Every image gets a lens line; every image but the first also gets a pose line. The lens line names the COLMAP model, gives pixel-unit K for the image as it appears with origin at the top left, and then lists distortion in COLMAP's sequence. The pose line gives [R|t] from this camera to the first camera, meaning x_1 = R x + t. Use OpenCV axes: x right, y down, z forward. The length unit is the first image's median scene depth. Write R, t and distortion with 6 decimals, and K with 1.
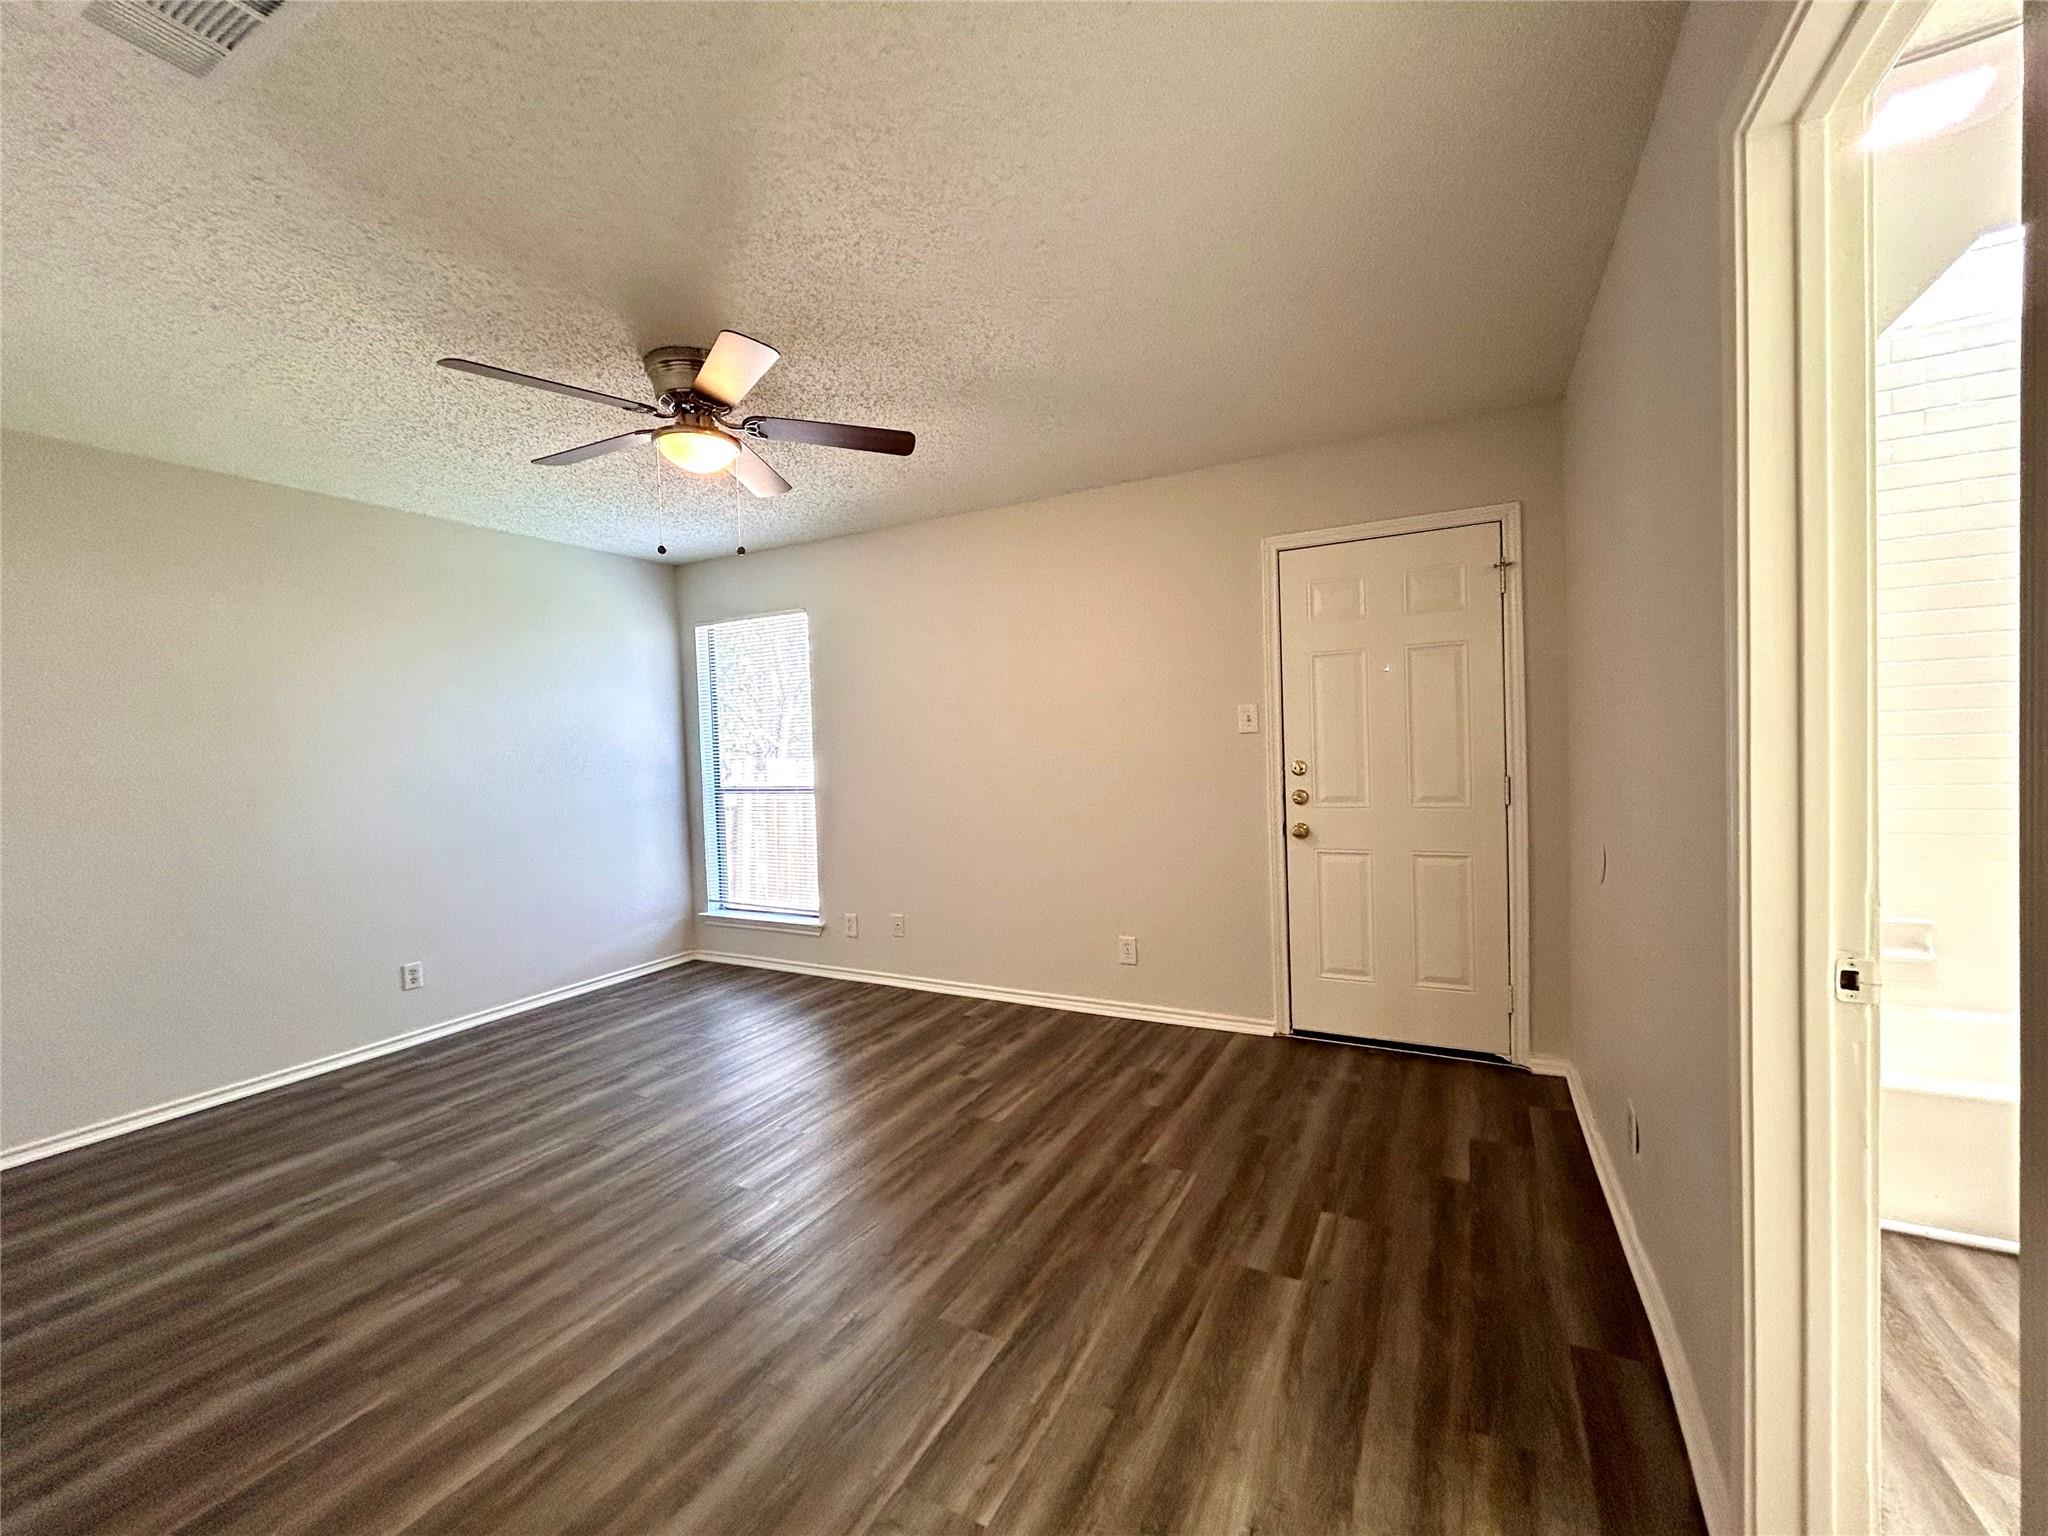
lens RADIAL K [[819.3, 0, 1024.0], [0, 819.3, 768.0], [0, 0, 1]] dist [0.000212, 0.000106]
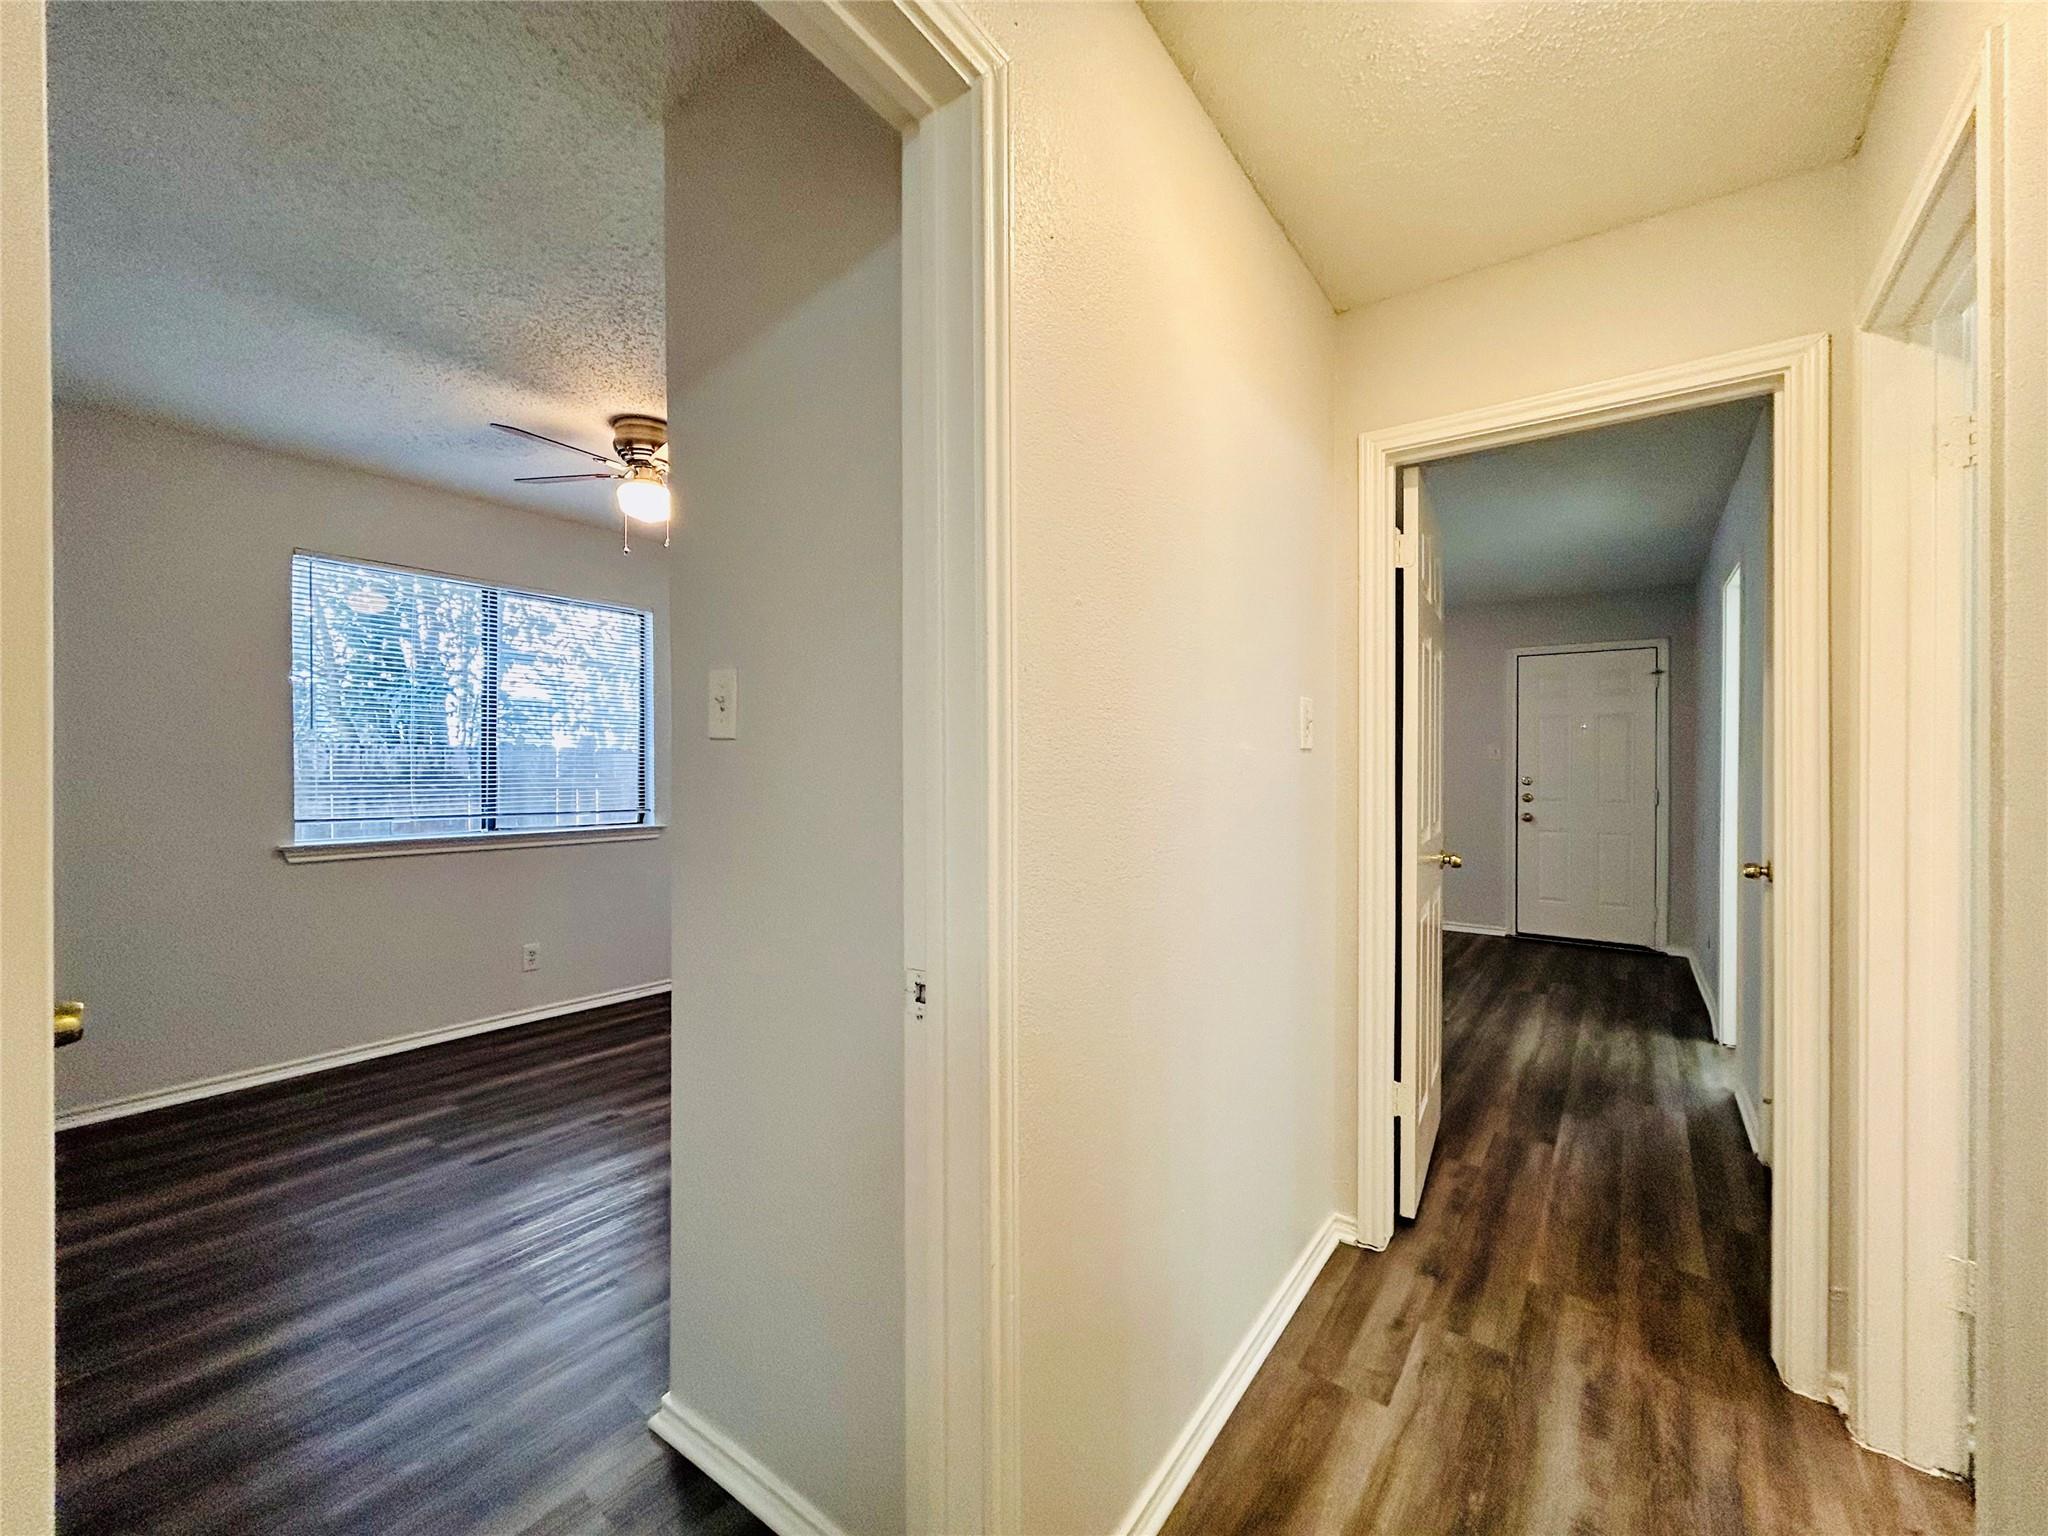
lens RADIAL K [[819.3, 0, 1024.0], [0, 819.3, 768.0], [0, 0, 1]] dist [0.000212, 0.000106]
pose [[0.988374, 0.037727, -0.147287, -0.517803], [-0.040585, 0.999041, -0.016445, 0.049382], [0.146526, 0.022232, 0.988957, -0.980034]]
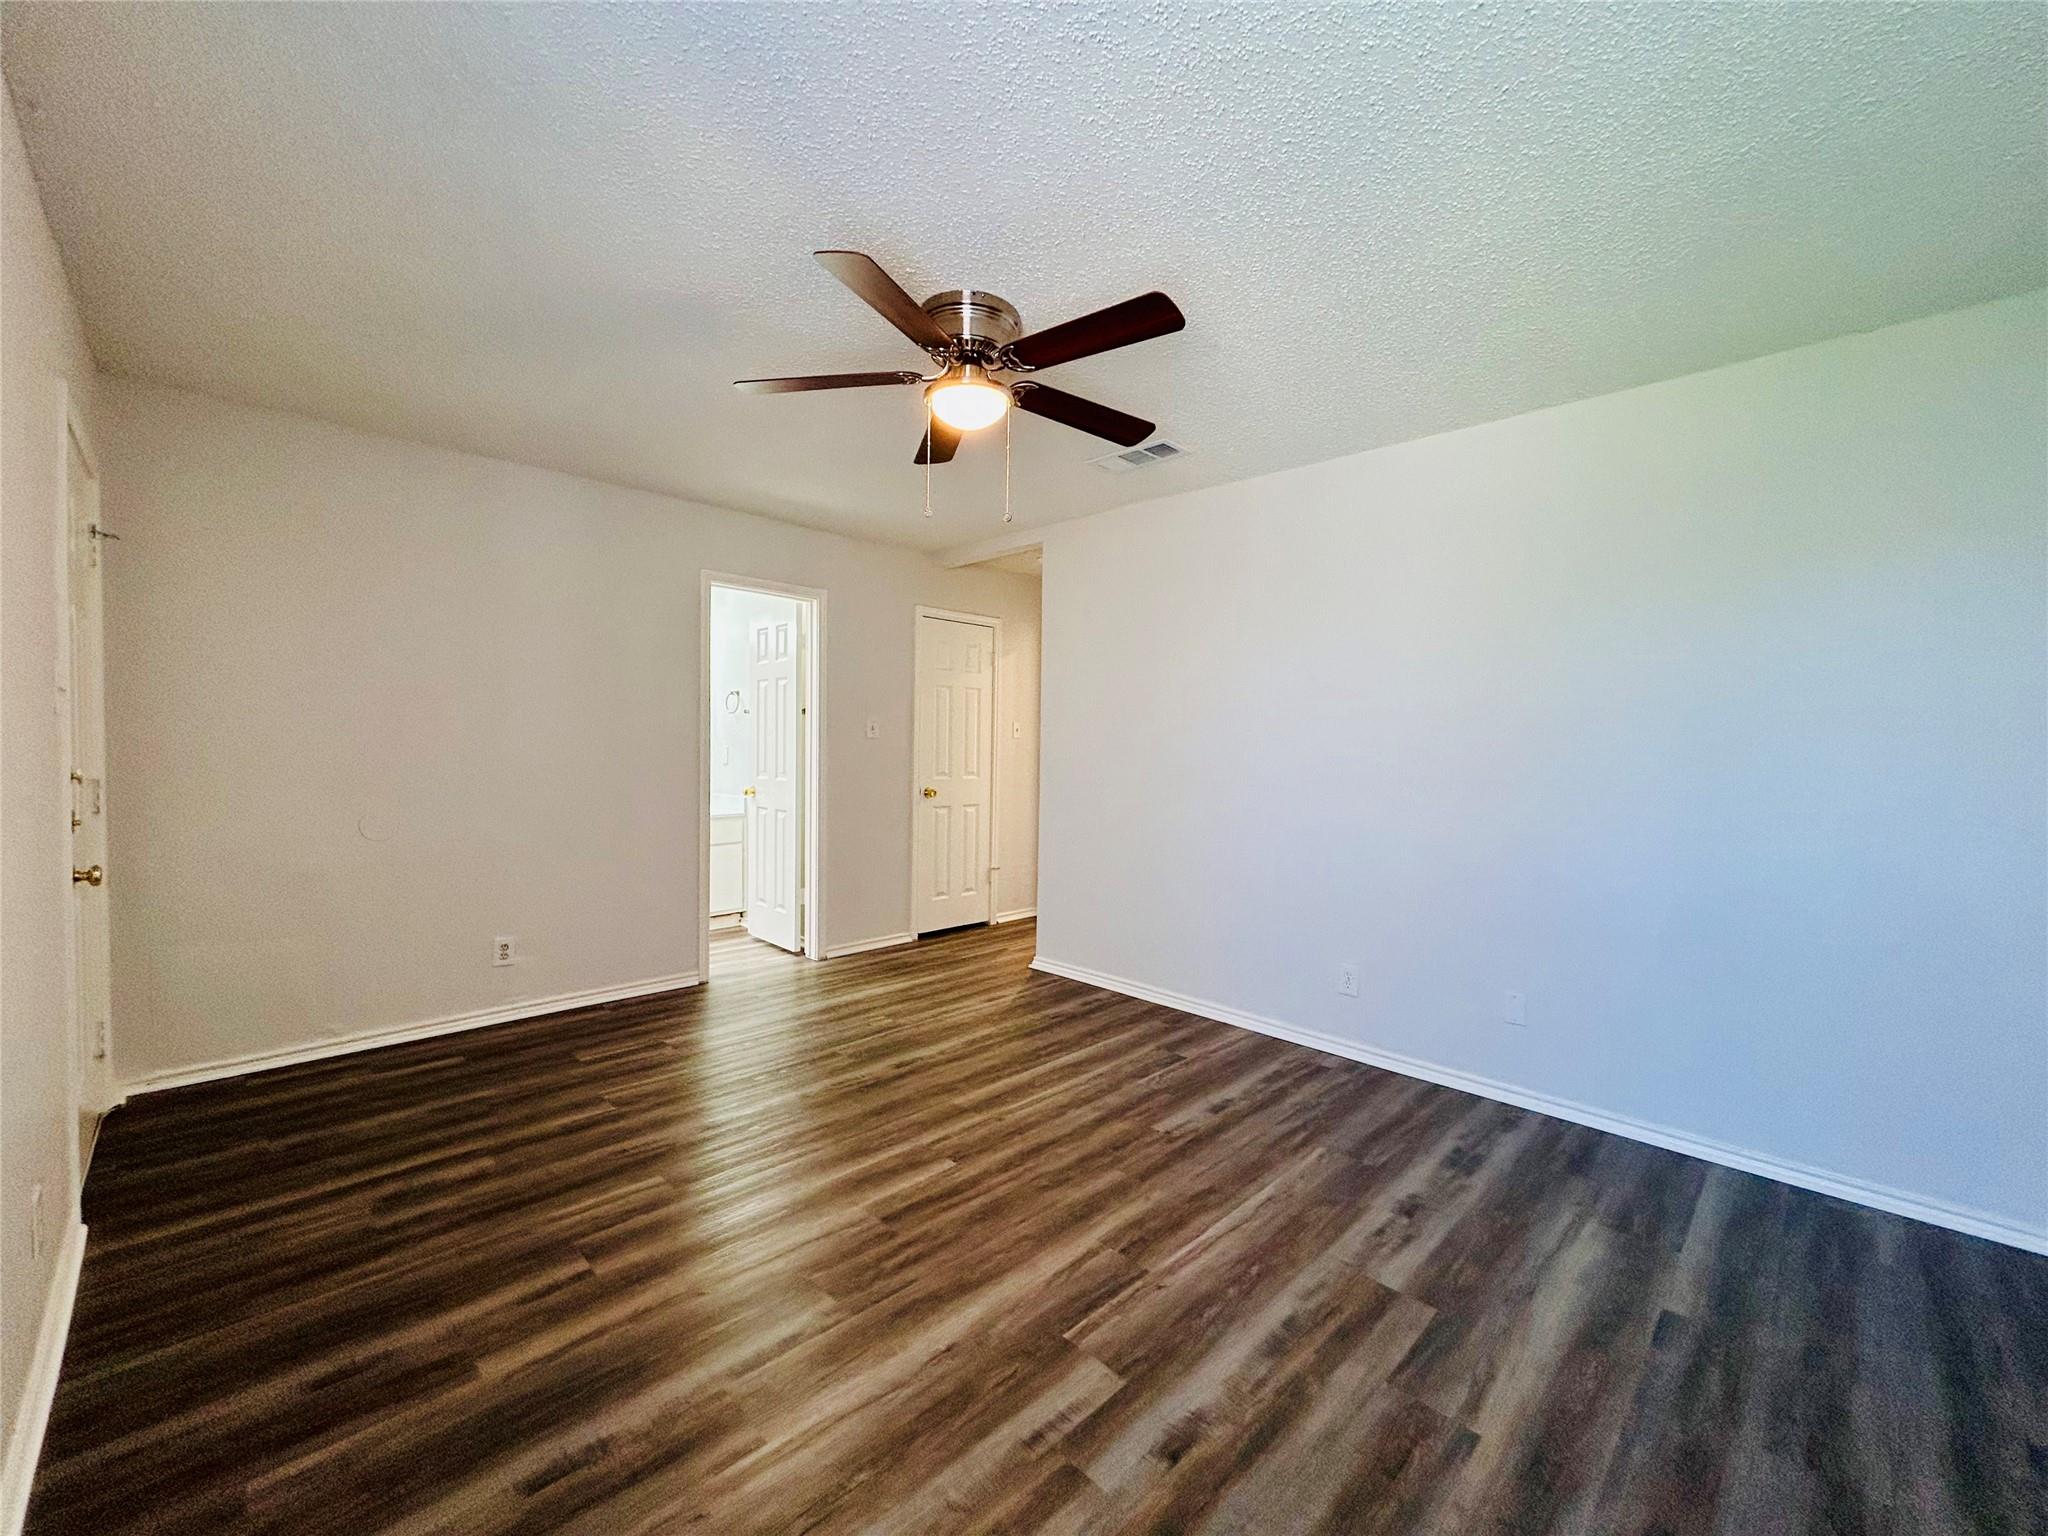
lens RADIAL K [[819.3, 0, 1024.0], [0, 819.3, 768.0], [0, 0, 1]] dist [0.000212, 0.000106]
pose [[-0.955272, 0.007370, 0.295637, -0.582005], [0.023748, 0.998373, 0.051846, -0.021152], [-0.294774, 0.056547, -0.953892, 1.515186]]
